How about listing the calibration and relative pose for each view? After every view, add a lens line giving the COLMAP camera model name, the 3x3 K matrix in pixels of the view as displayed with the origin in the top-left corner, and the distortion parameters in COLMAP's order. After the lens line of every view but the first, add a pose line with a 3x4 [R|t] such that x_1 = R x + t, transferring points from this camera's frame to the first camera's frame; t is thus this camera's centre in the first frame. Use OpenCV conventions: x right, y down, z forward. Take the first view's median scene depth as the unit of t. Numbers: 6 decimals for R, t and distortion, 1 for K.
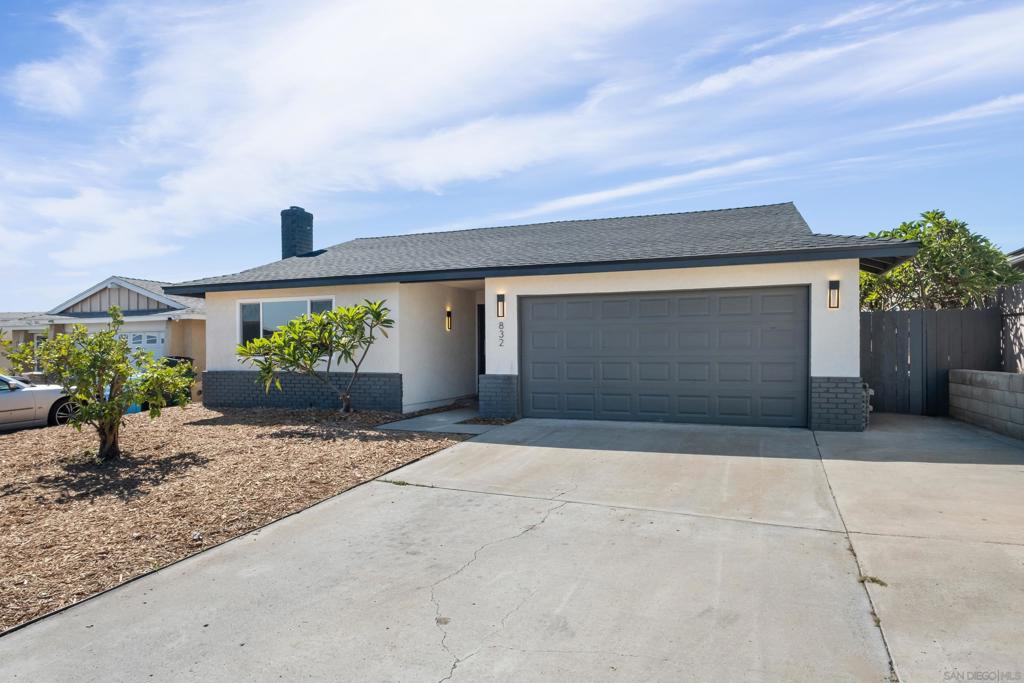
lens RADIAL K [[578.5, 0, 512.3], [0, 578.5, 339.9], [0, 0, 1]] dist [-0.007648, -0.003001]
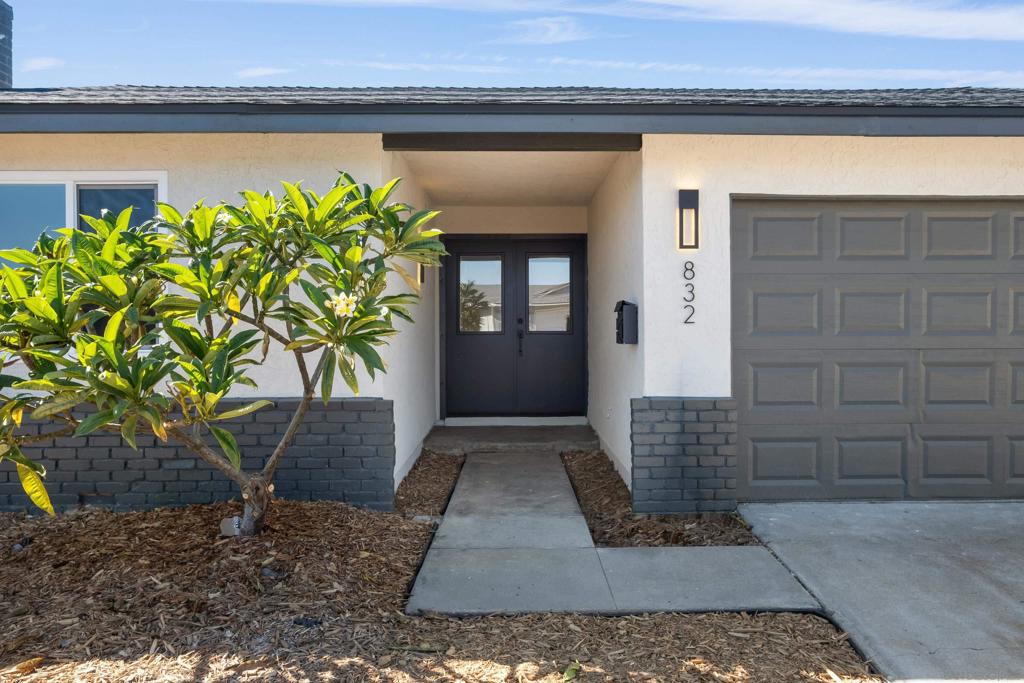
lens RADIAL K [[1378.3, 0, 512.0], [0, 1378.3, 341.4], [0, 0, 1]] dist [-0.037444, 0.000000]
pose [[0.912438, -0.001591, 0.409212, -0.504968], [-0.006509, 0.999809, 0.018402, 0.006625], [-0.409163, -0.019455, 0.912254, 0.202673]]
